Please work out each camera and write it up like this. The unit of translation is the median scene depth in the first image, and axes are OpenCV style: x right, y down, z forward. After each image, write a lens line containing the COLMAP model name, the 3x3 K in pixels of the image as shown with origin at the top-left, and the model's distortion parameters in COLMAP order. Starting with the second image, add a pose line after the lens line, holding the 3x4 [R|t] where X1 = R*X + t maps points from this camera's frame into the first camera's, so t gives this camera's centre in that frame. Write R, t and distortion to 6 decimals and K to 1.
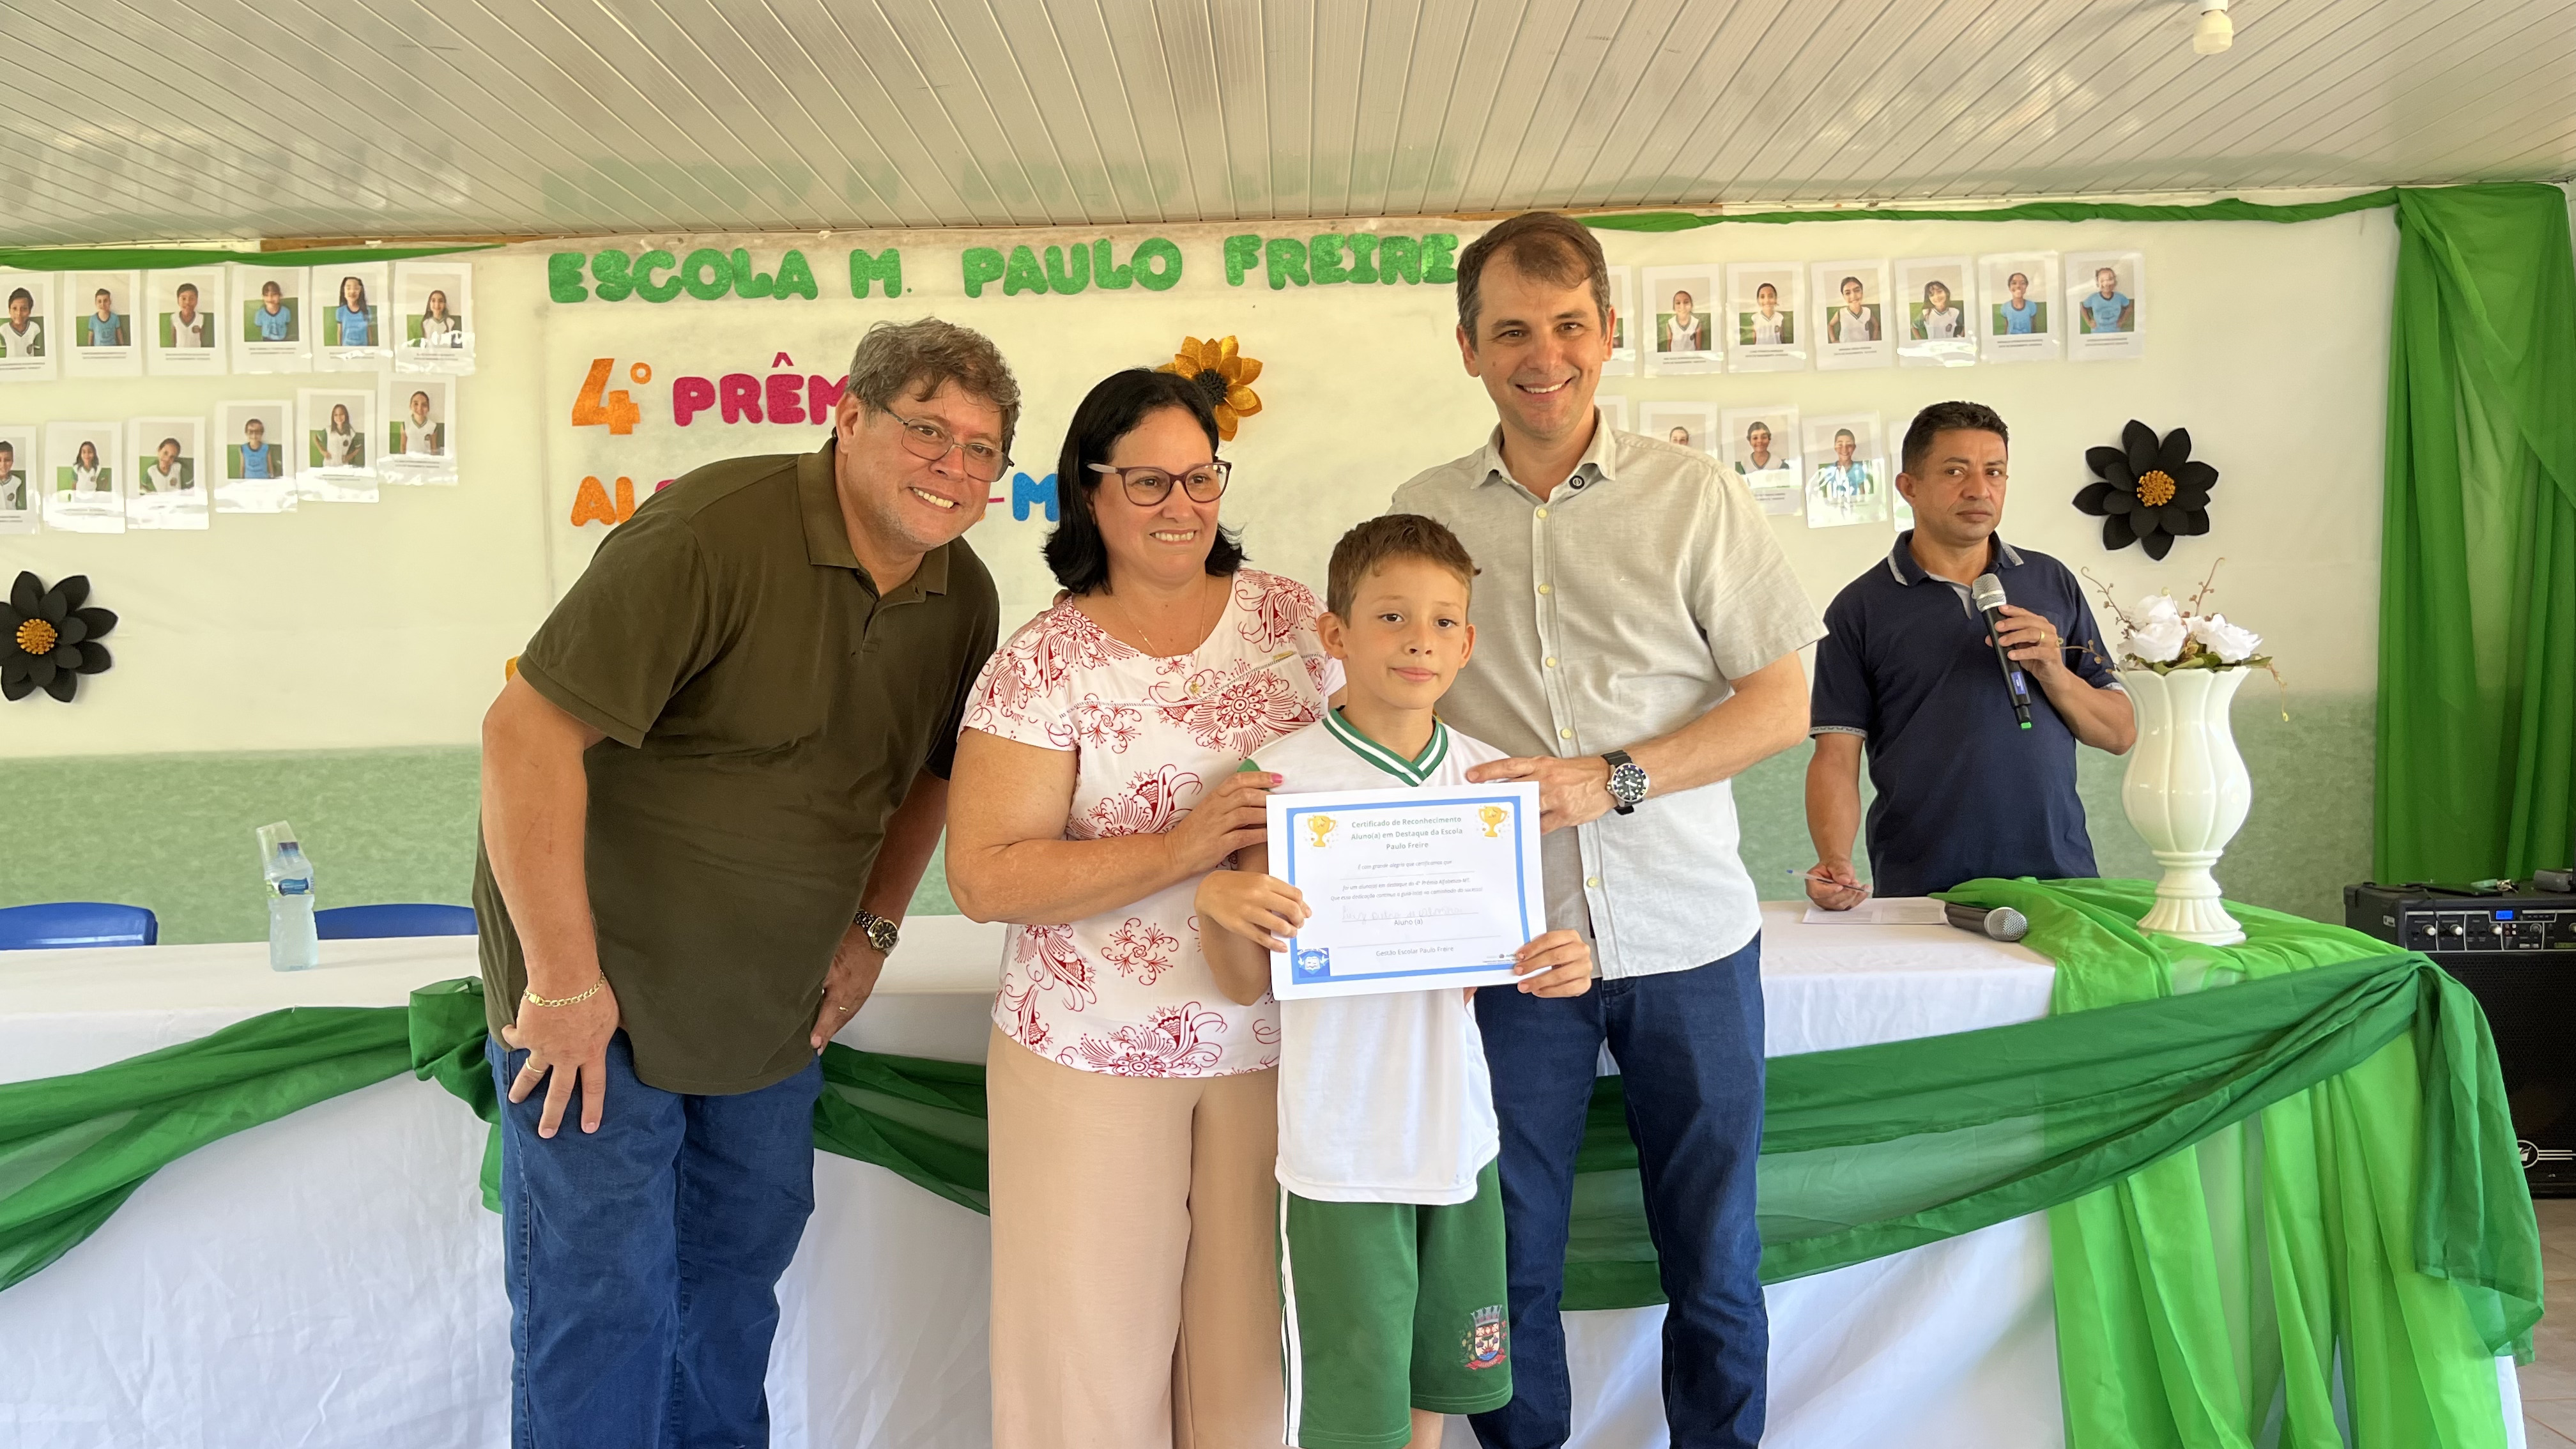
lens RADIAL K [[2004.3, 0, 1288.0], [0, 2004.3, 724.5], [0, 0, 1]] dist [0.094244, -0.100948]
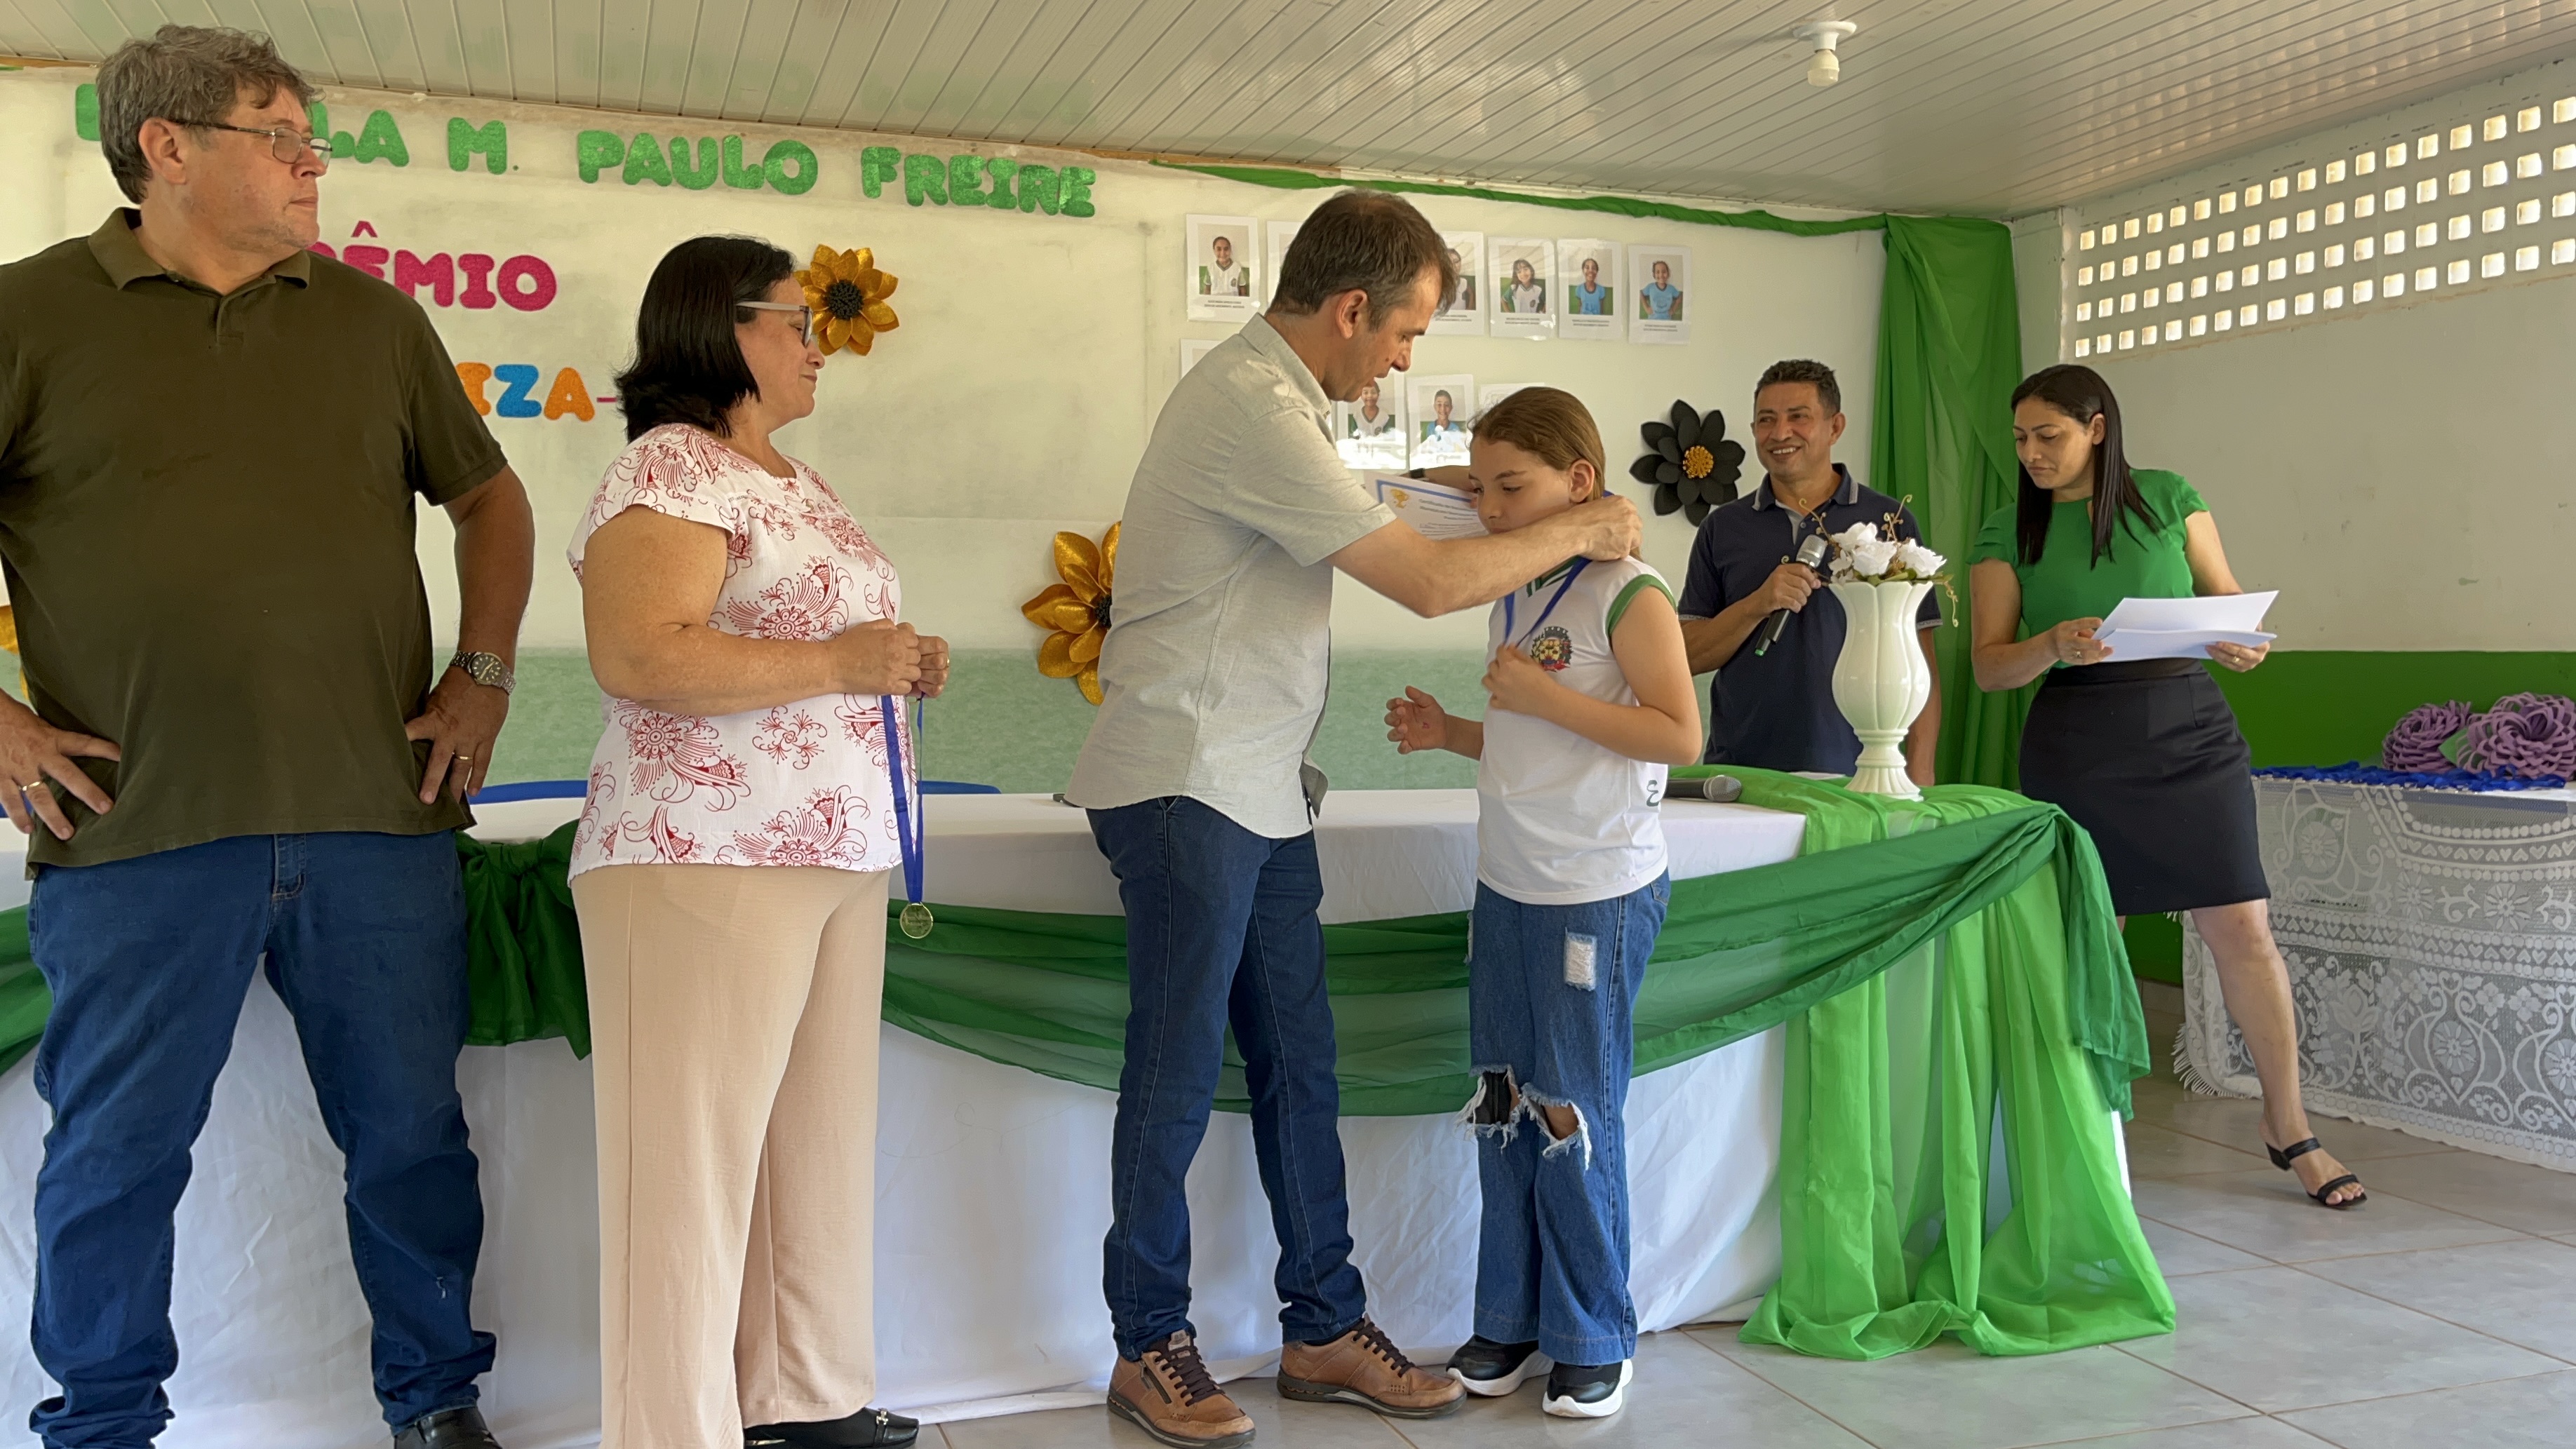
lens RADIAL K [[2201.1, 0, 1288.0], [0, 2201.1, 724.5], [0, 0, 1]] dist [0.077463, -0.049663]
pose [[0.948281, 0.020064, 0.316799, -0.170713], [-0.020593, 0.999787, -0.001679, 0.035427], [-0.316765, -0.004931, 0.948491, -0.086136]]
